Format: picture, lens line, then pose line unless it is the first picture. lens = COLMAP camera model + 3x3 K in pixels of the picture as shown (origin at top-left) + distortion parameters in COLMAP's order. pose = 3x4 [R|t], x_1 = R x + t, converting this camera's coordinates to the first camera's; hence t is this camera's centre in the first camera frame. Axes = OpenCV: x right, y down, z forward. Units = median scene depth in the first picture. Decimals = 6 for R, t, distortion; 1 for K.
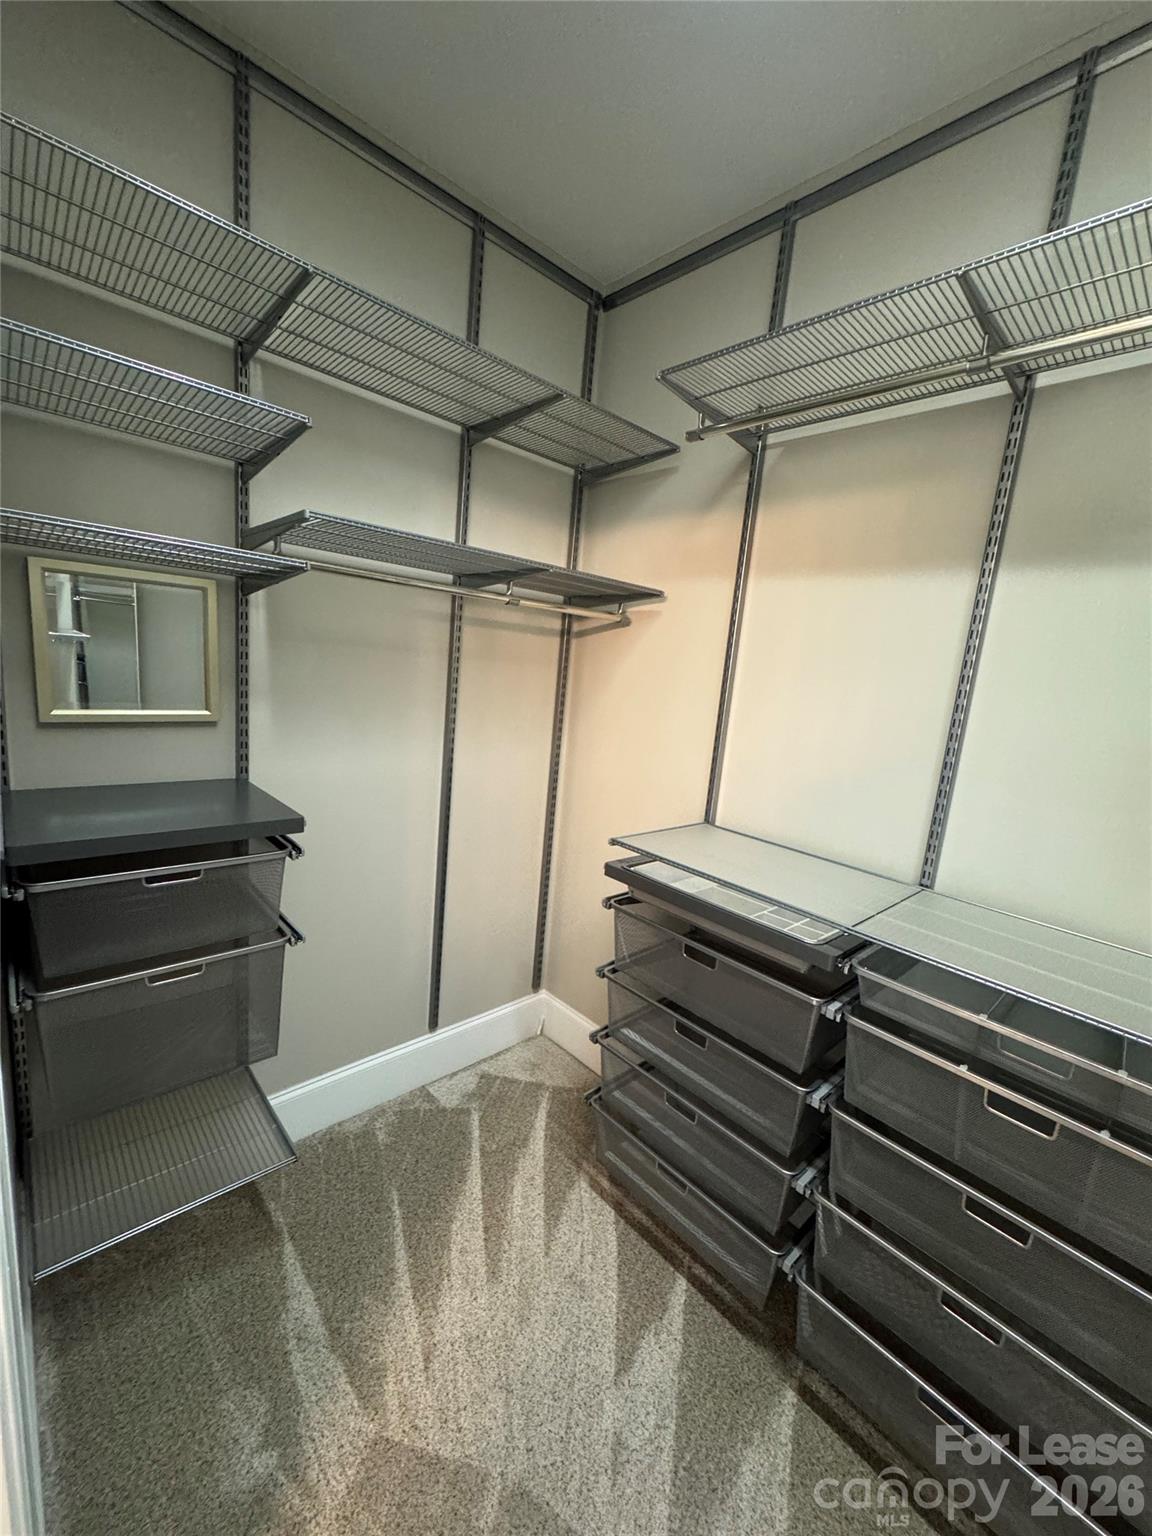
lens RADIAL K [[614.6, 0, 578.7], [0, 614.6, 770.8], [0, 0, 1]] dist [-0.001179, 0.000845]
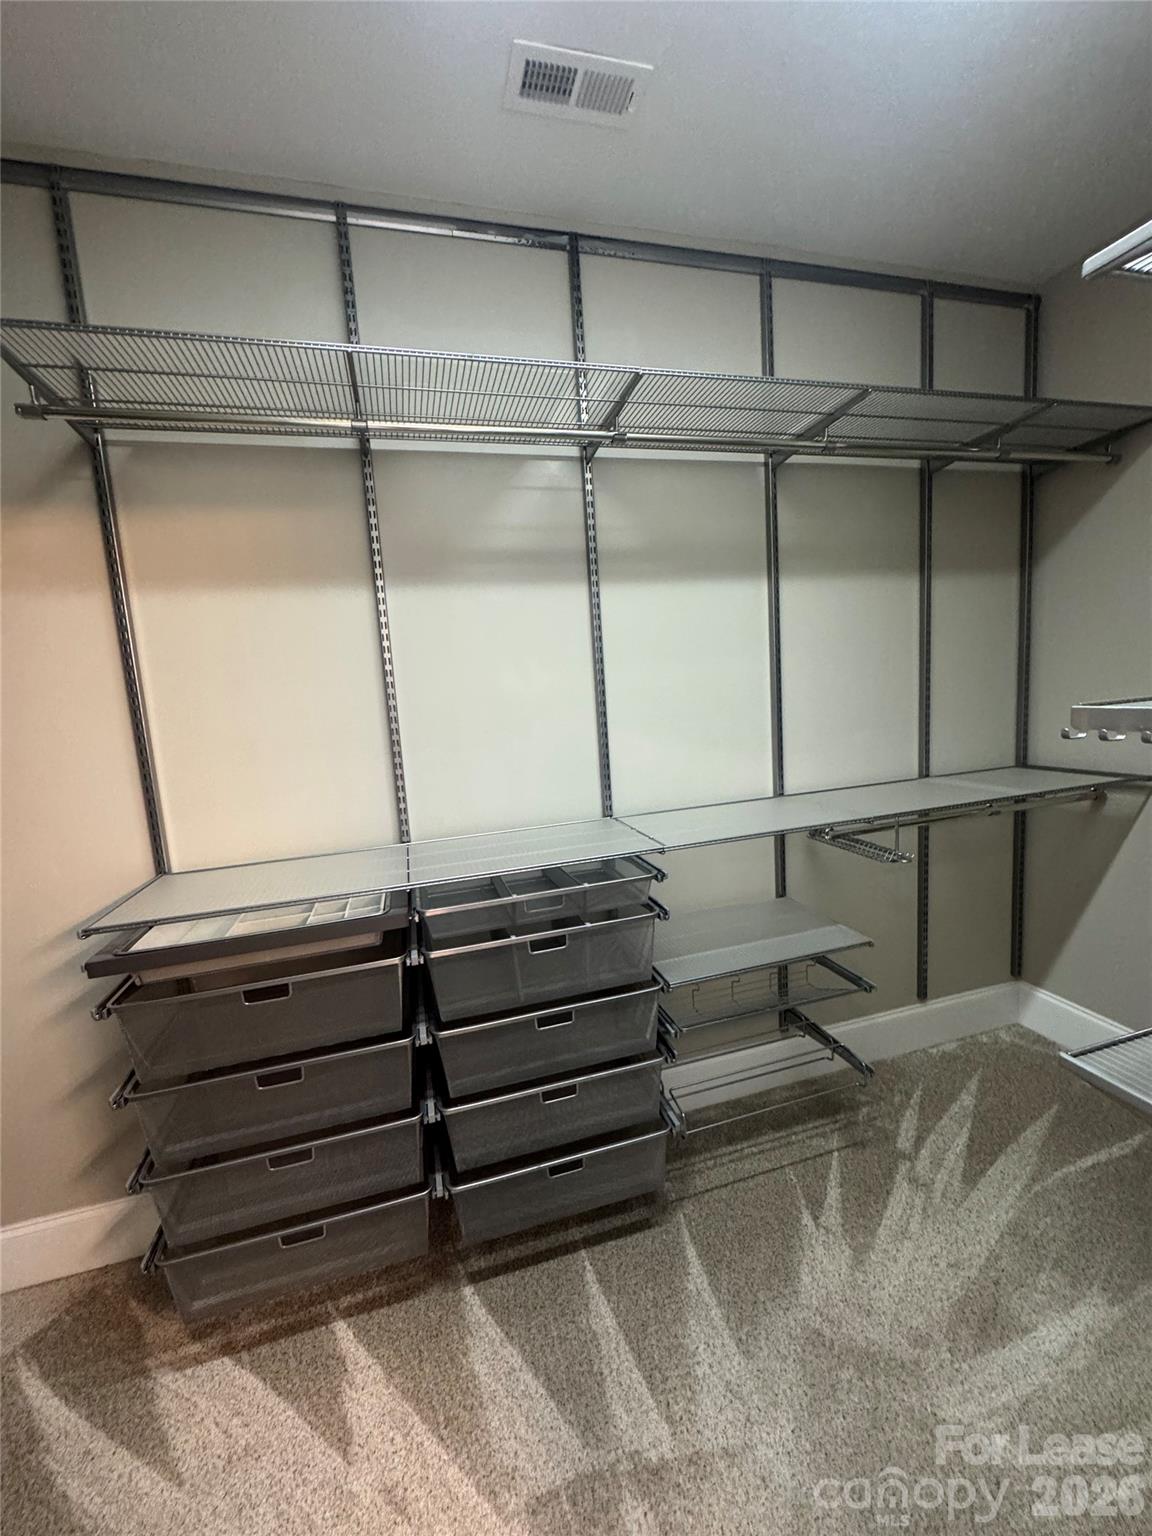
lens RADIAL K [[614.6, 0, 576.0], [0, 614.6, 769.5], [0, 0, 1]] dist [-0.001179, 0.000845]
pose [[0.452455, -0.236458, 0.859867, -0.317397], [0.261224, 0.957055, 0.125730, -0.016914], [-0.852670, 0.167731, 0.494793, 0.084342]]
